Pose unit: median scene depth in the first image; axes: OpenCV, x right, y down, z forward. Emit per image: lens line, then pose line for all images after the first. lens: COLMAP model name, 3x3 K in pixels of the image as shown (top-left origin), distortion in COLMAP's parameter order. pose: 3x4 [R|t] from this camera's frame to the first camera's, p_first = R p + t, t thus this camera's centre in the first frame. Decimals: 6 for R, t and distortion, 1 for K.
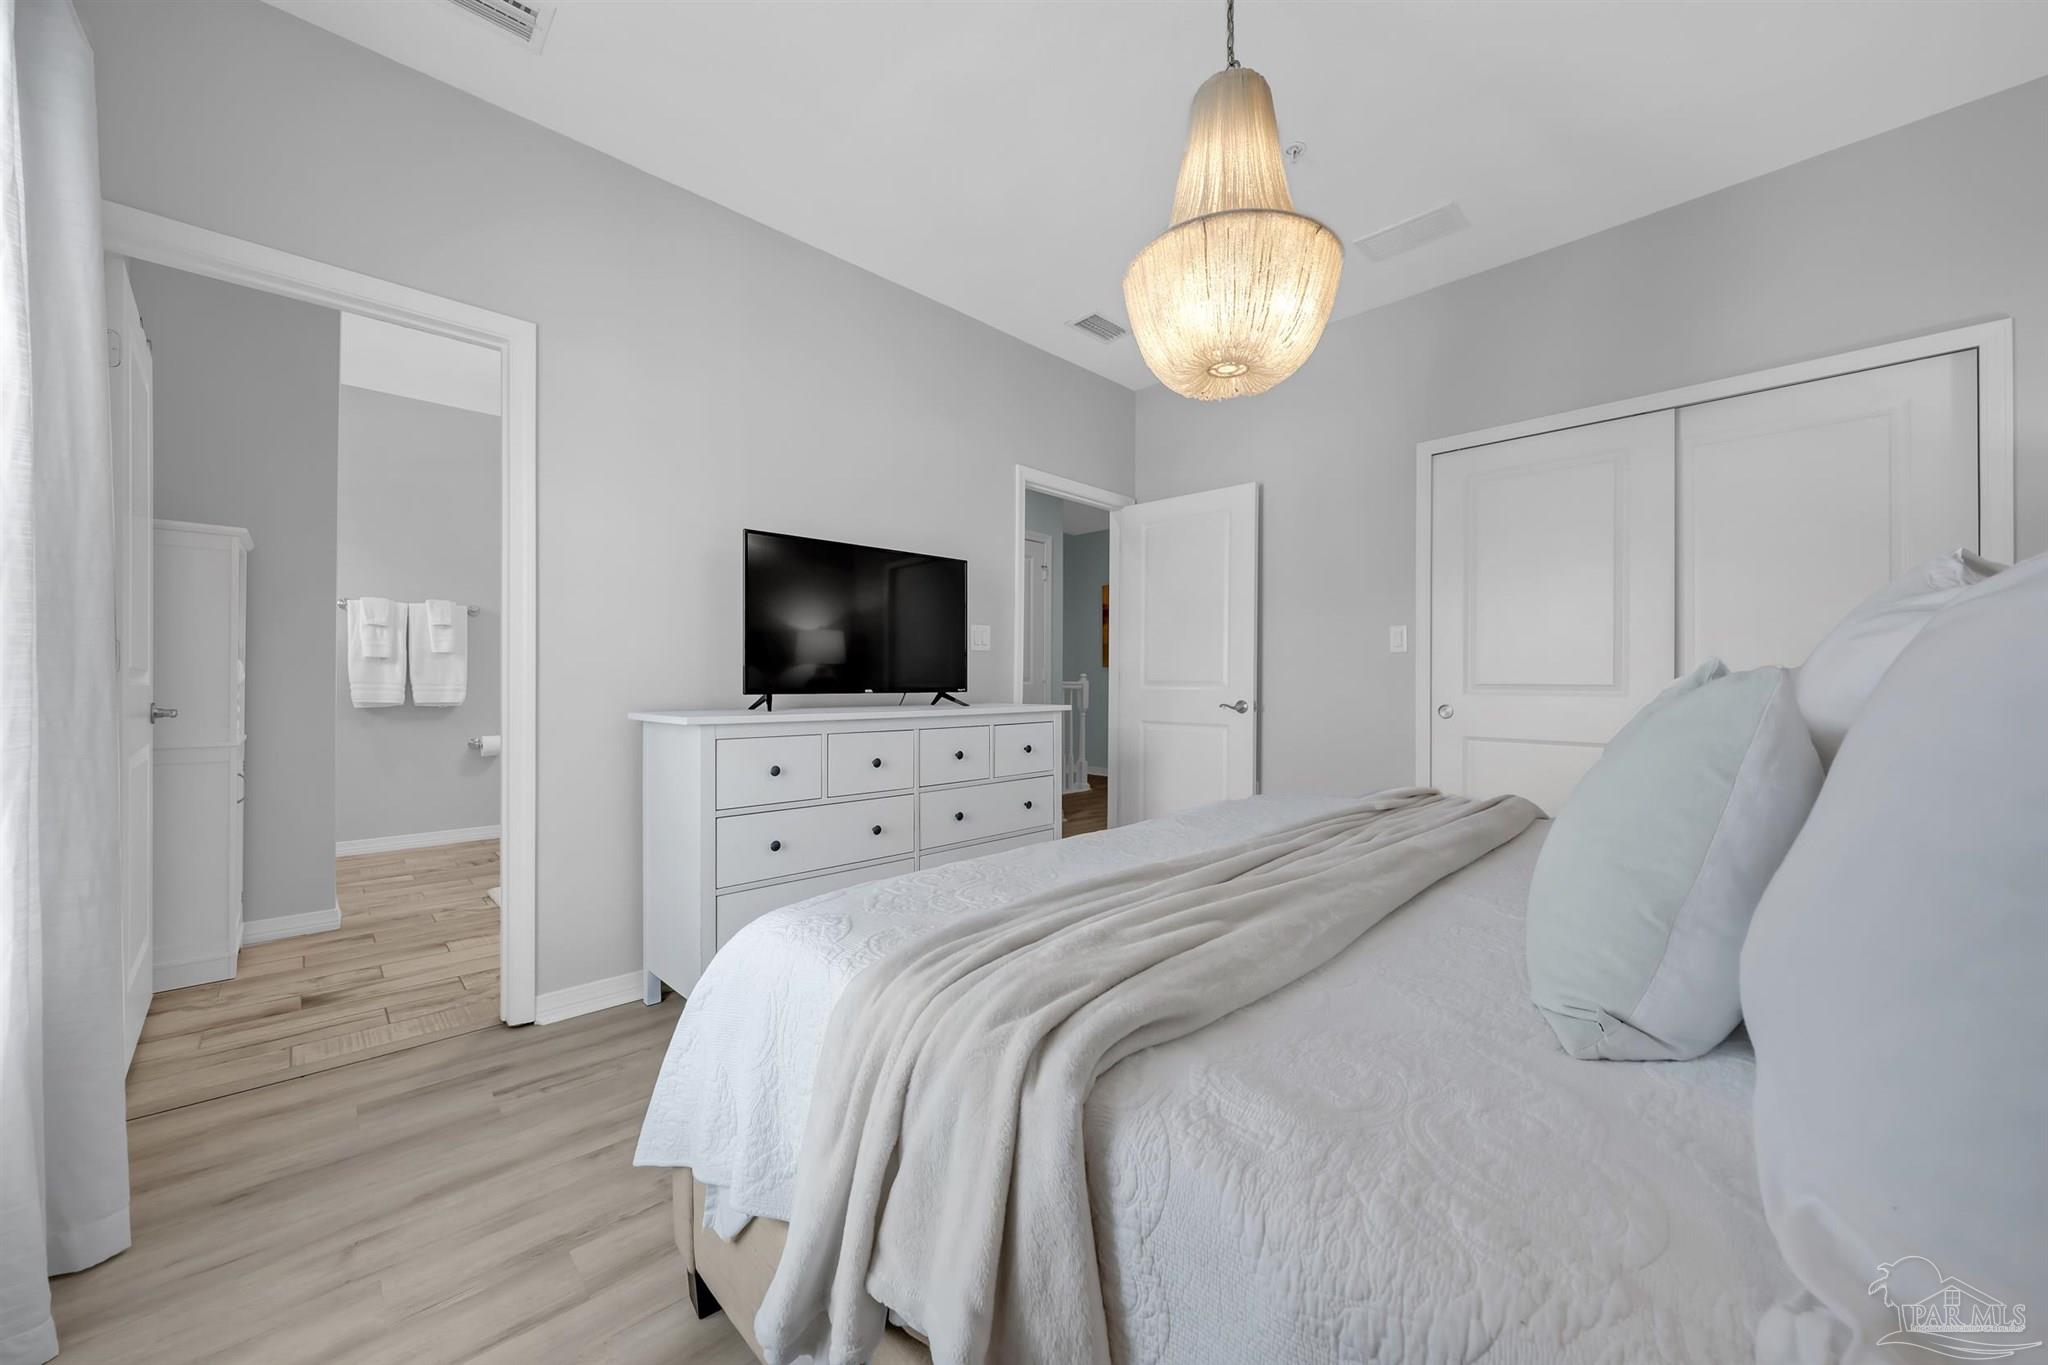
lens RADIAL K [[738.8, 0, 1029.9], [0, 738.8, 689.0], [0, 0, 1]] dist [0.000014, -0.000021]
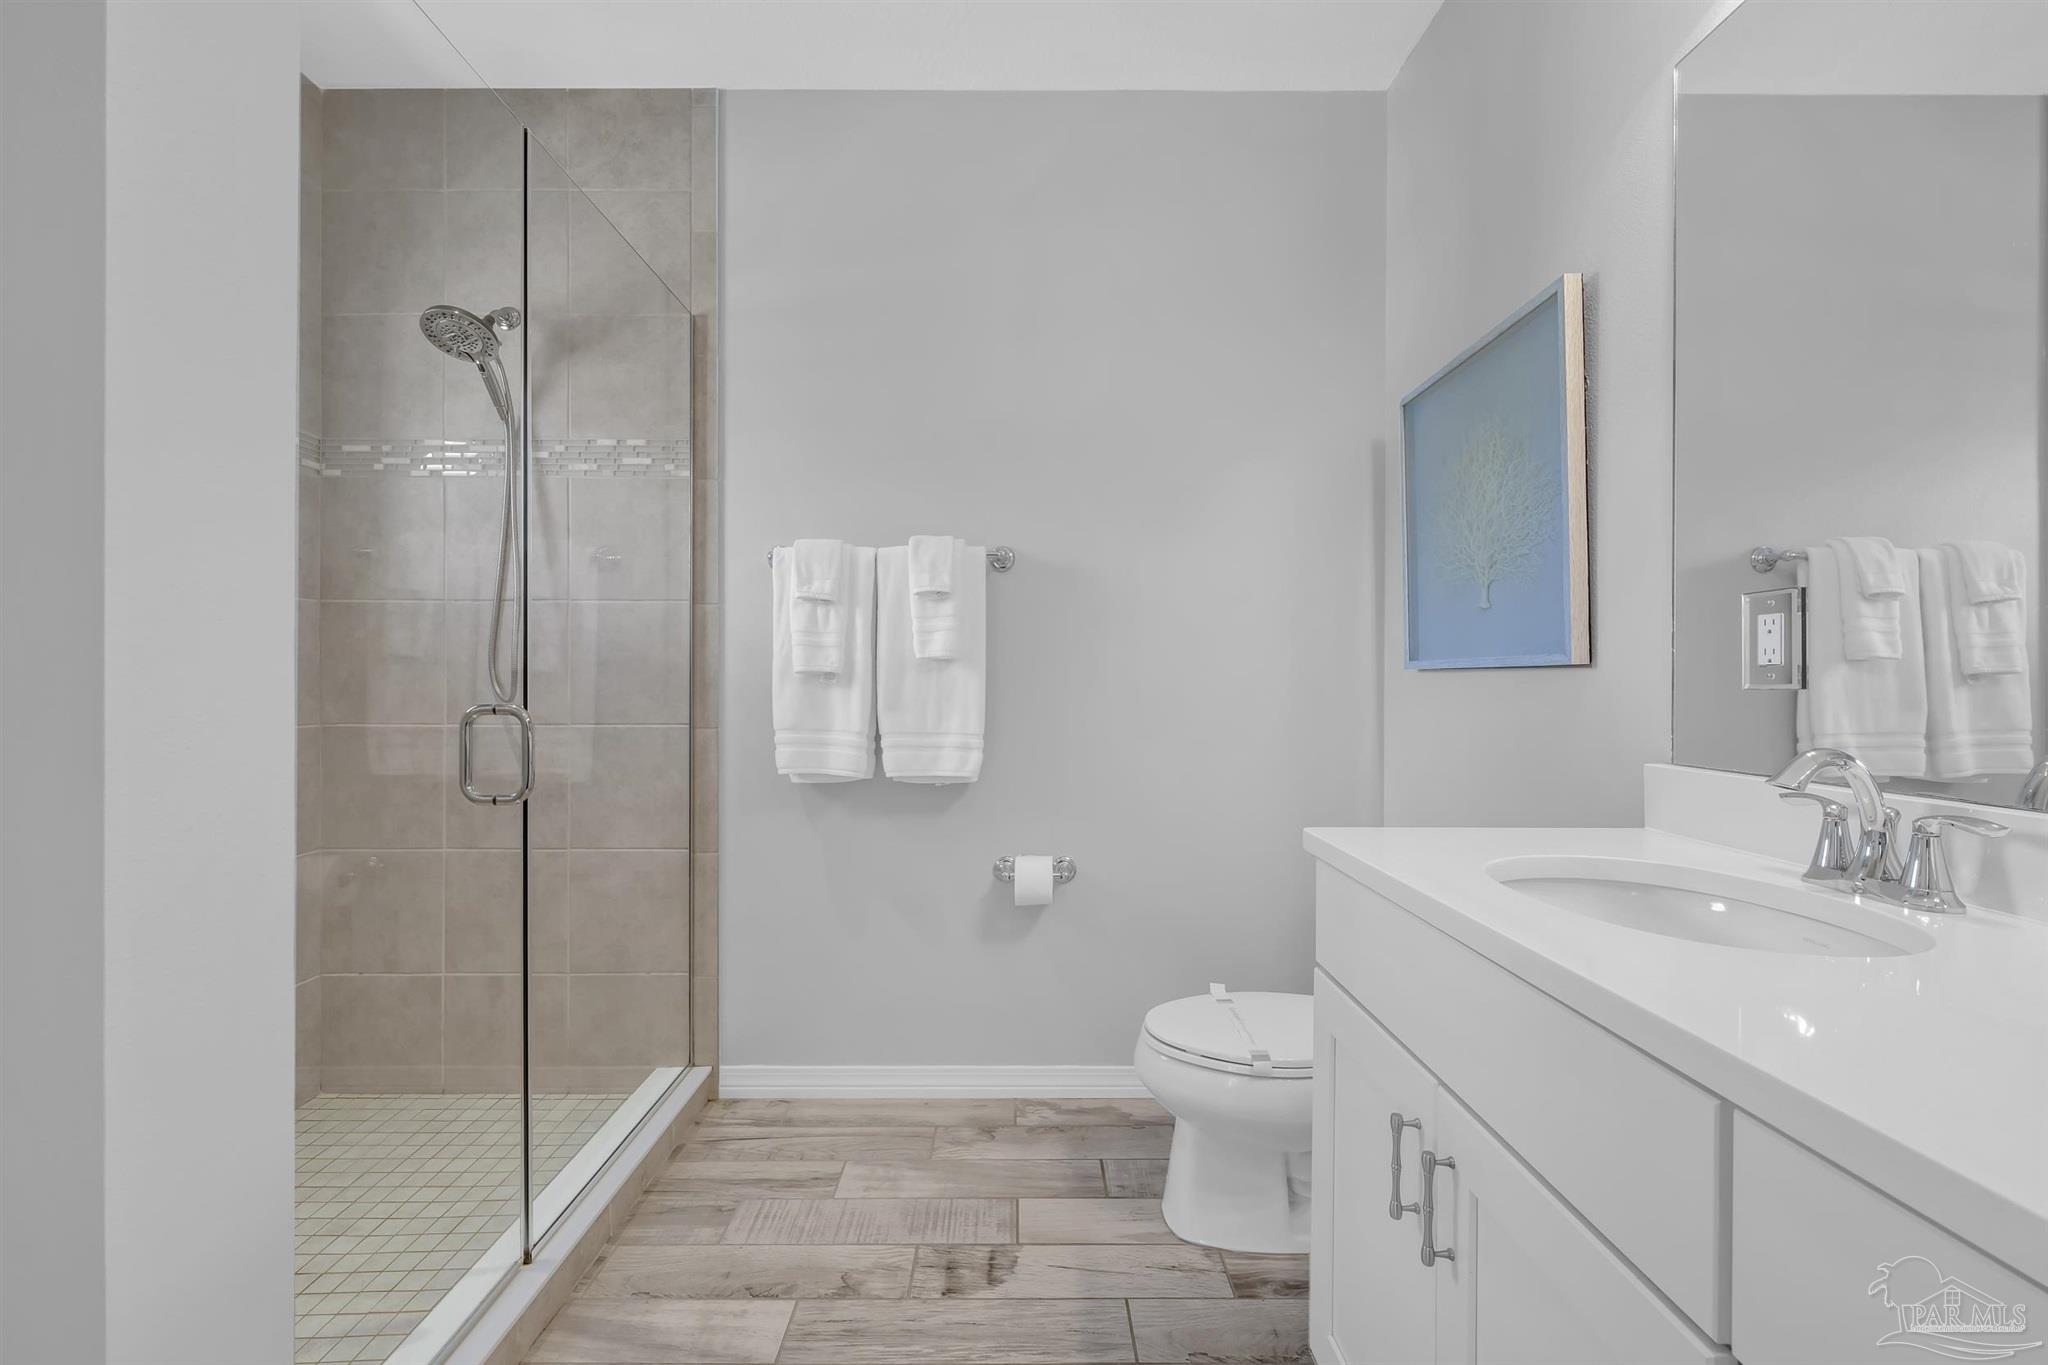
lens RADIAL K [[870.3, 0, 1019.4], [0, 870.3, 684.8], [0, 0, 1]] dist [-0.001531, 0.000578]
pose [[0.711156, 0.003781, -0.703024, -0.420725], [-0.007054, 0.999974, -0.001757, -0.034354], [0.702998, 0.006209, 0.711164, 0.694318]]
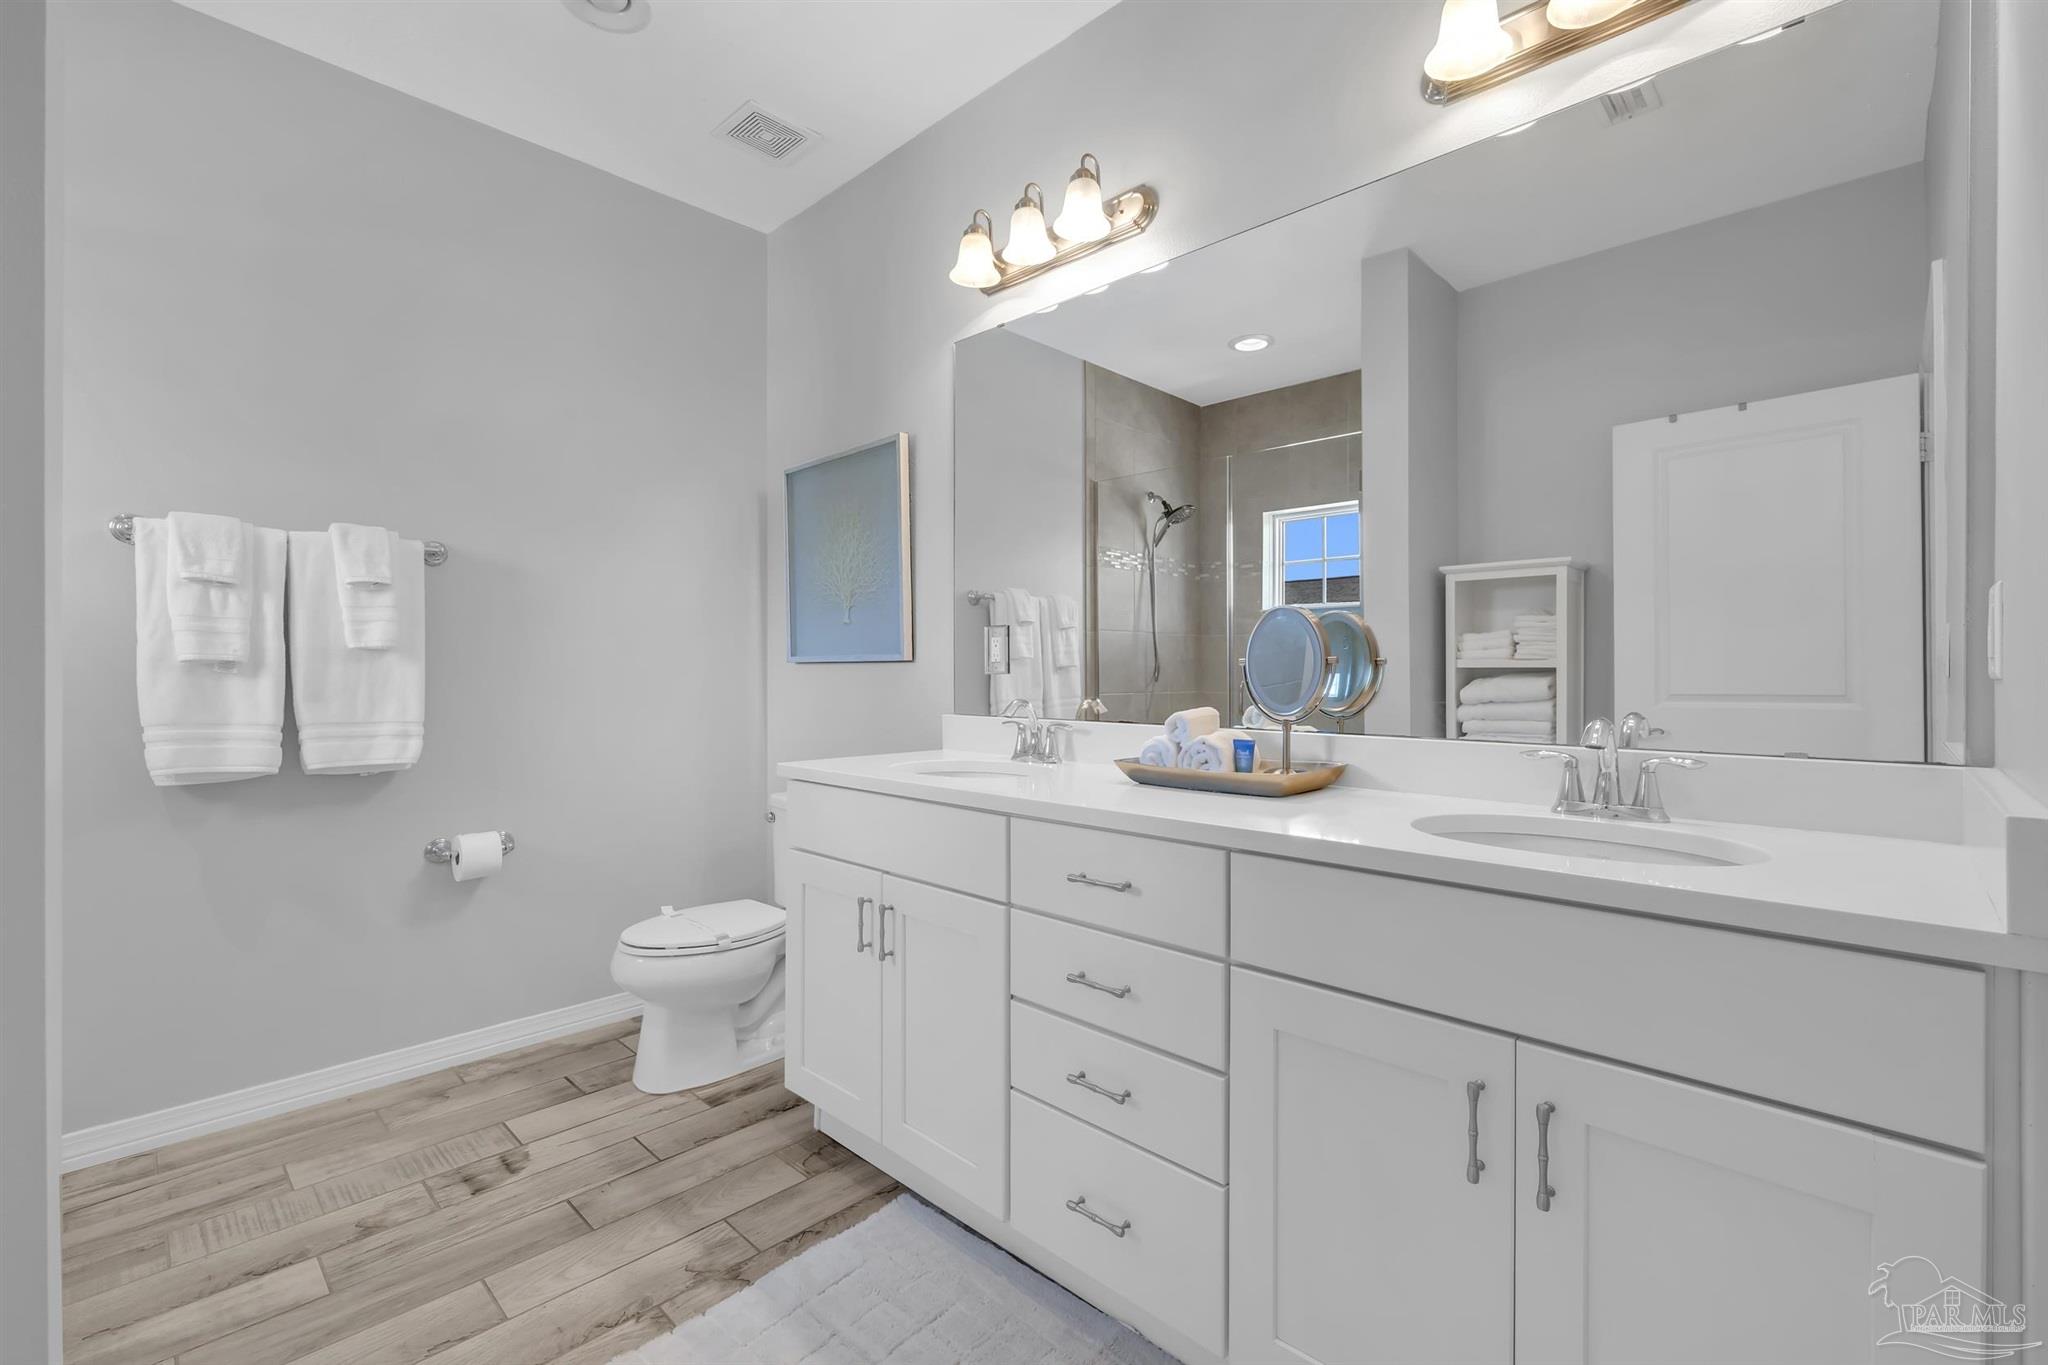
lens RADIAL K [[870.3, 0, 1030.2], [0, 870.3, 686.4], [0, 0, 1]] dist [-0.001531, 0.000578]
pose [[0.999754, -0.001682, 0.022101, -0.434863], [0.001533, 0.999976, 0.006748, -0.030704], [-0.022112, -0.006713, 0.999733, 0.500635]]
